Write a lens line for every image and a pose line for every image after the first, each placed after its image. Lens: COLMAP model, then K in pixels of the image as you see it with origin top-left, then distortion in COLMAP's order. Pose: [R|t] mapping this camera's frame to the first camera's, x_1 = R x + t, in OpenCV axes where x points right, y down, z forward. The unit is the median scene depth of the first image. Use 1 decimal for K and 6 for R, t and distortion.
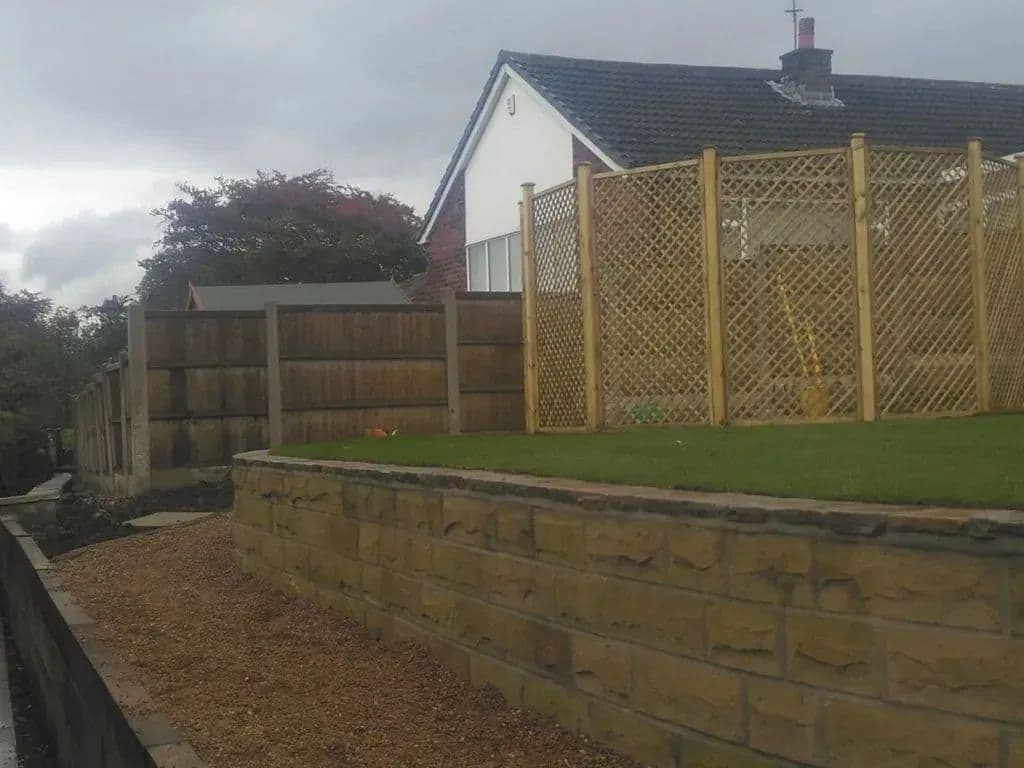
lens RADIAL K [[1482.8, 0, 526.4], [0, 1482.8, 385.3], [0, 0, 1]] dist [0.101180, -0.000912]
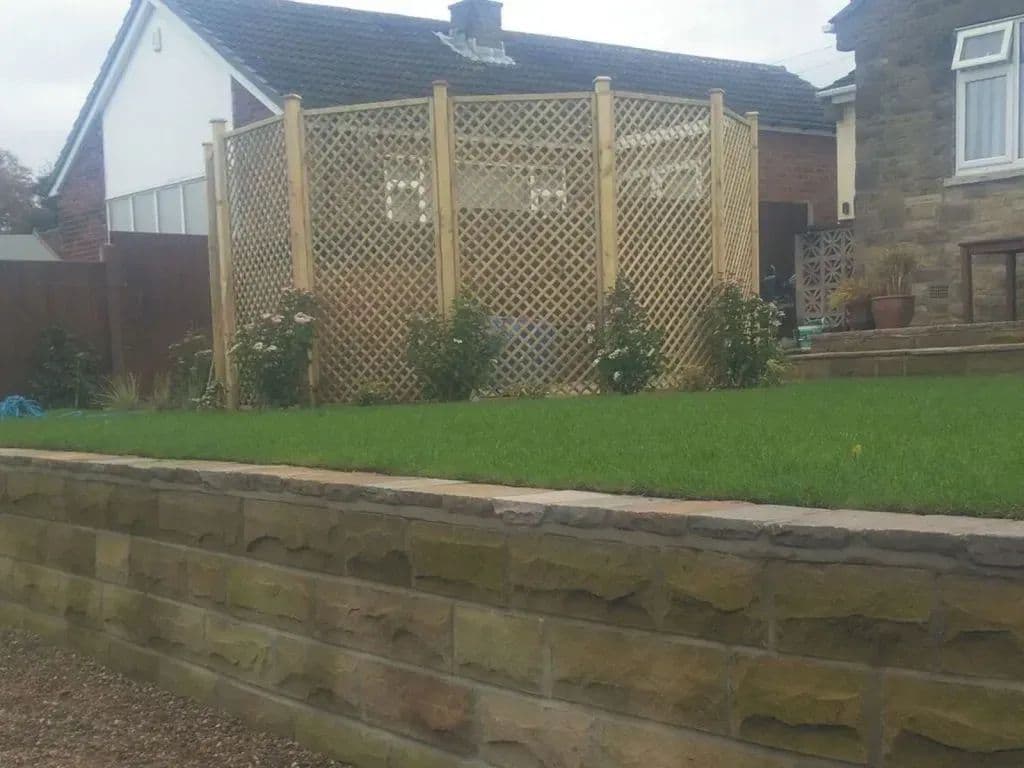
lens RADIAL K [[1497.4, 0, 533.4], [0, 1497.4, 517.8], [0, 0, 1]] dist [0.159812, -0.442617]
pose [[0.970108, -0.021693, 0.241701, -0.044254], [-0.003638, 0.994585, 0.103864, 0.001300], [-0.242645, -0.101639, 0.964776, 0.100752]]
